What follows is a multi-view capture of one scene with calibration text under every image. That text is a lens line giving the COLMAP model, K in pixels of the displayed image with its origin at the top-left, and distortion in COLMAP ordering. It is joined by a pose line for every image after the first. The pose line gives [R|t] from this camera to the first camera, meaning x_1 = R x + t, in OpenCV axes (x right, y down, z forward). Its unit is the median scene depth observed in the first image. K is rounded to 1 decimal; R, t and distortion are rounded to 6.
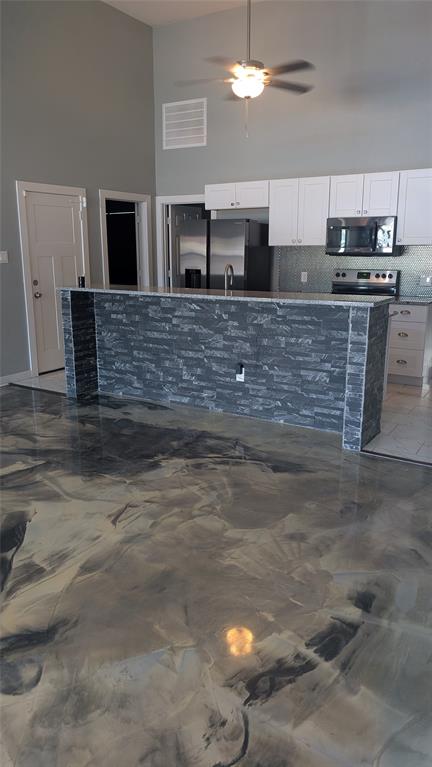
lens RADIAL K [[556.5, 0, 216.0], [0, 556.5, 383.5], [0, 0, 1]] dist [0.007129, -0.011543]
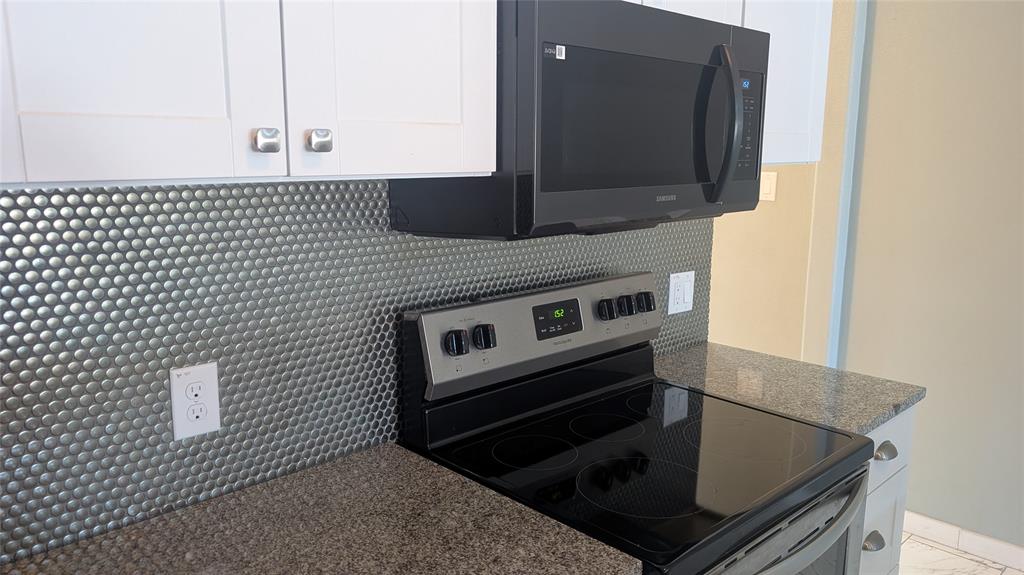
lens RADIAL K [[743.0, 0, 512.0], [0, 743.0, 287.5], [0, 0, 1]] dist [0.007129, -0.011543]
pose [[0.256200, -0.173660, 0.950896, 0.018554], [0.235172, 0.965370, 0.112941, -0.299593], [-0.937580, 0.194689, 0.288168, 1.180208]]
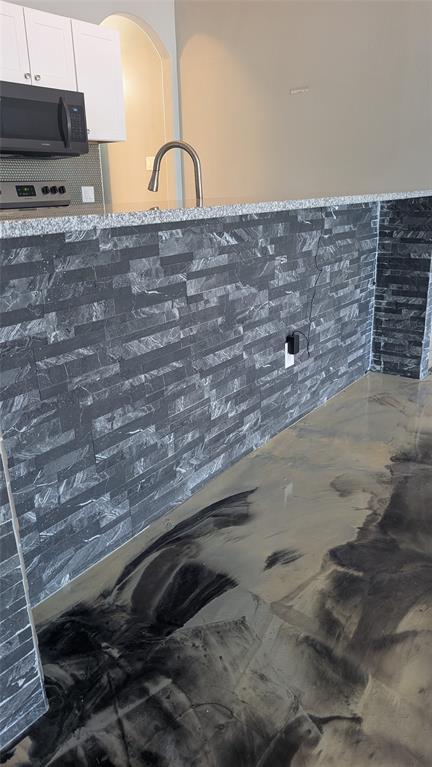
lens RADIAL K [[556.5, 0, 216.0], [0, 556.5, 383.5], [0, 0, 1]] dist [0.007129, -0.011543]
pose [[0.089264, -0.334875, 0.938025, -0.451888], [0.266231, 0.915539, 0.301512, -0.162757], [-0.959767, 0.222817, 0.170879, 0.935123]]
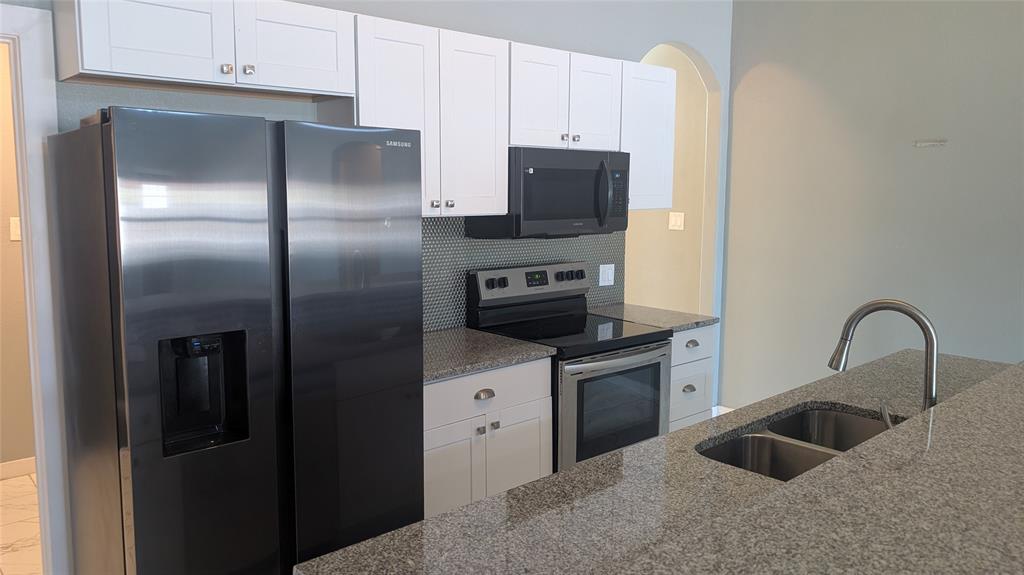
lens RADIAL K [[743.0, 0, 512.0], [0, 743.0, 287.5], [0, 0, 1]] dist [0.007129, -0.011543]
pose [[0.289904, -0.123698, 0.949028, -0.369519], [0.231228, 0.971289, 0.055965, -0.282408], [-0.928703, 0.203218, 0.310183, 1.055812]]
